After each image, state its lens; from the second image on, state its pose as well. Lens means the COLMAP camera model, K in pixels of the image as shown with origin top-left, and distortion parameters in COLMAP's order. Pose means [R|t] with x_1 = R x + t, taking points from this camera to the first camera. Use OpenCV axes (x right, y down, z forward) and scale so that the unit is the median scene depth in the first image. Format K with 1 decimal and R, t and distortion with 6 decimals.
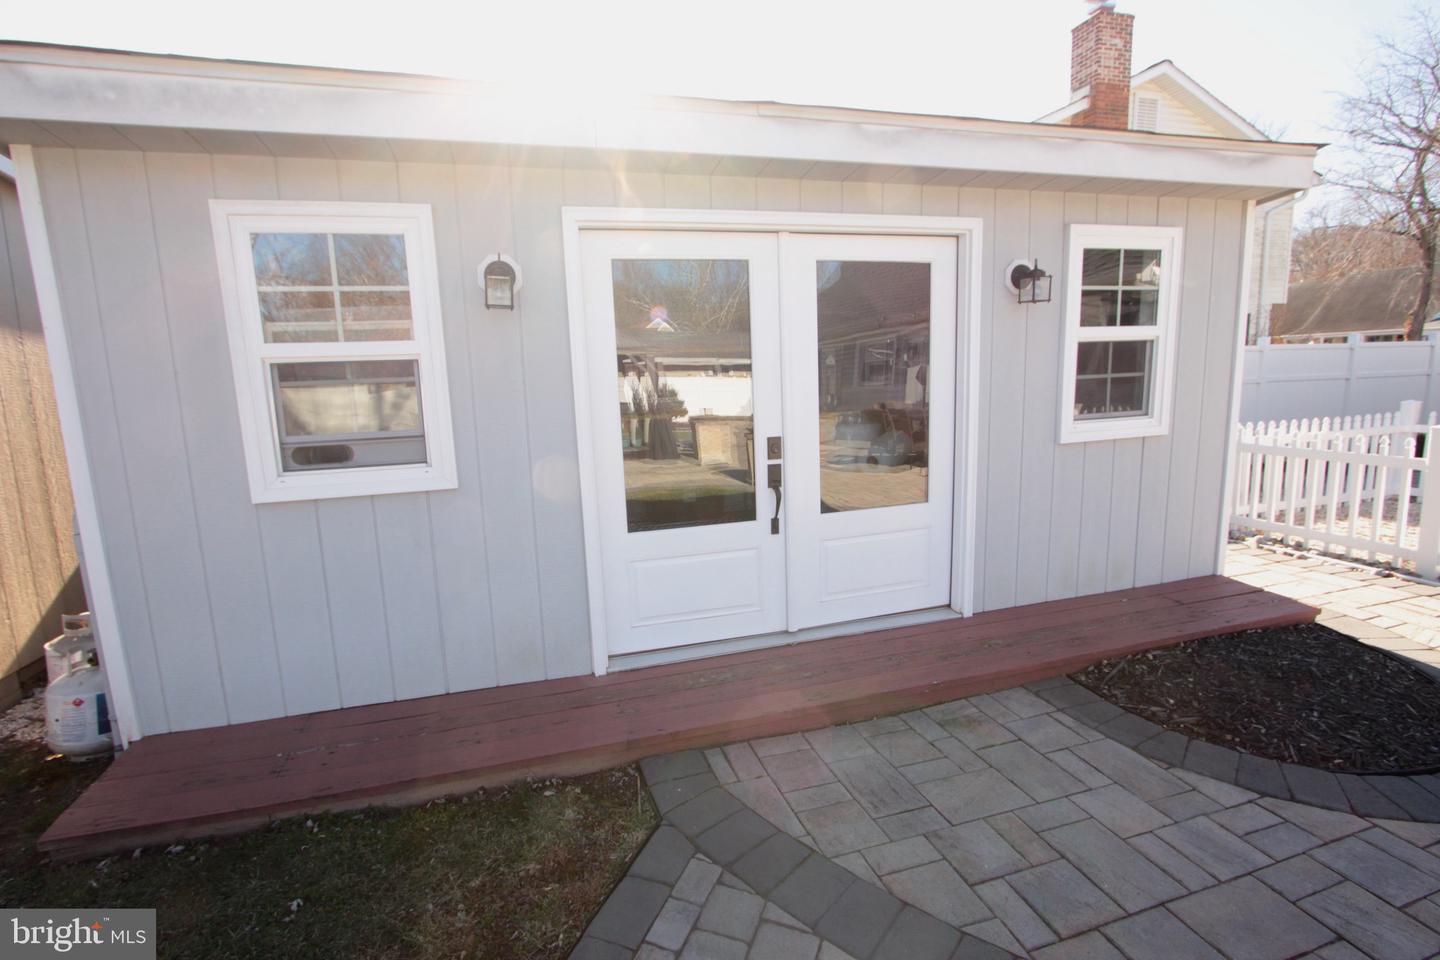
lens RADIAL K [[679.3, 0, 720.0], [0, 679.3, 480.0], [0, 0, 1]] dist [-0.019162, -0.000189]
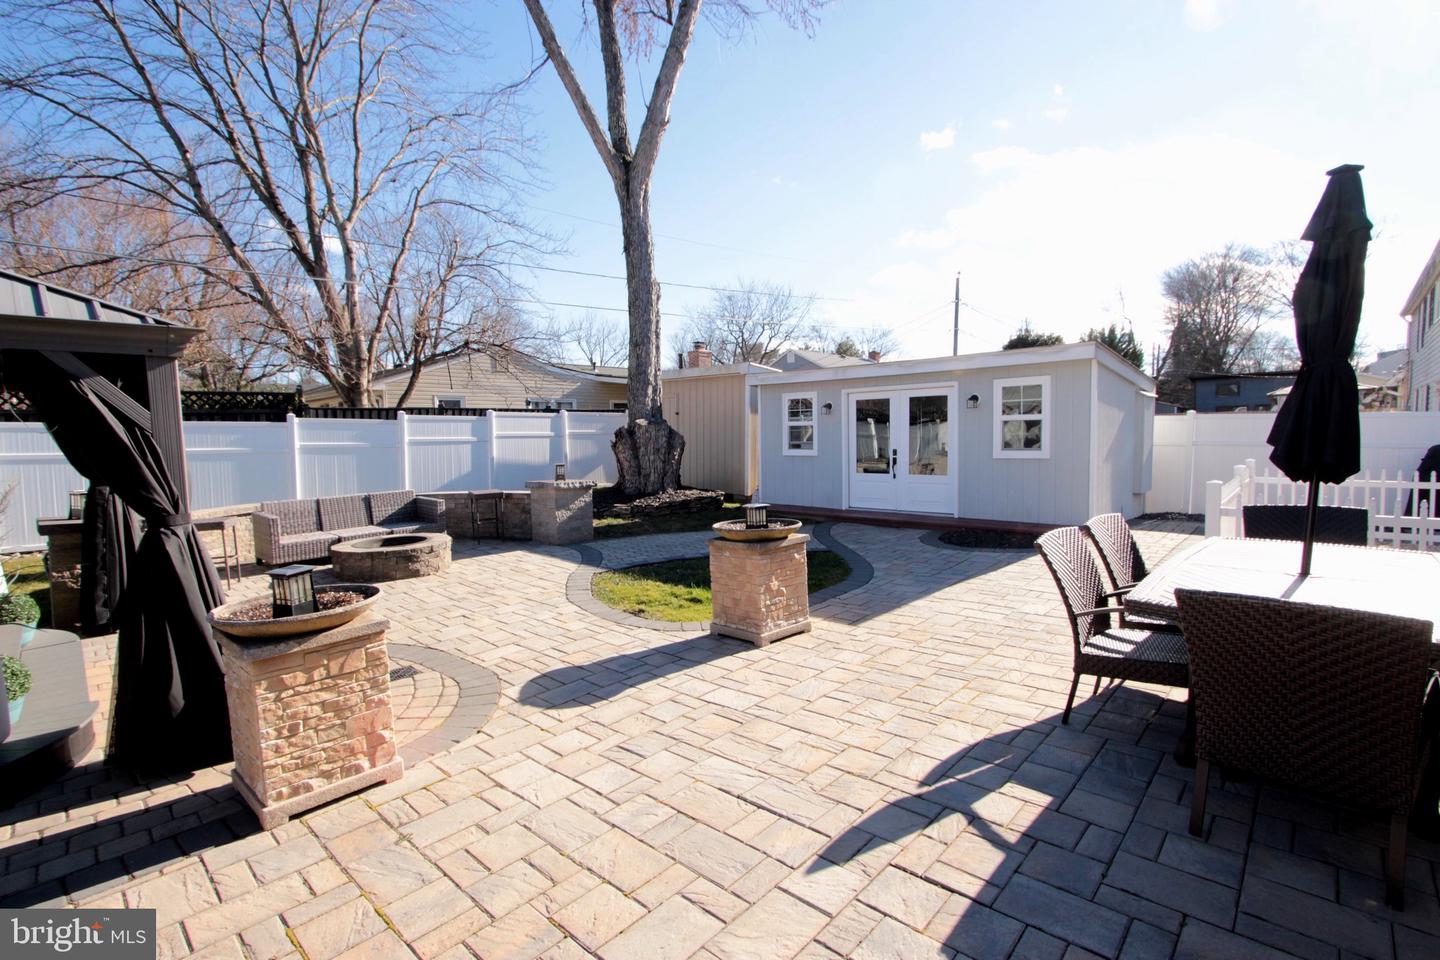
lens RADIAL K [[656.0, 0, 720.0], [0, 656.0, 480.0], [0, 0, 1]] dist [-0.015777, 0.000338]
pose [[0.533130, 0.080919, -0.842155, 2.386515], [-0.138851, 0.990287, 0.007253, 0.187009], [0.834562, 0.113067, 0.539187, -1.480721]]
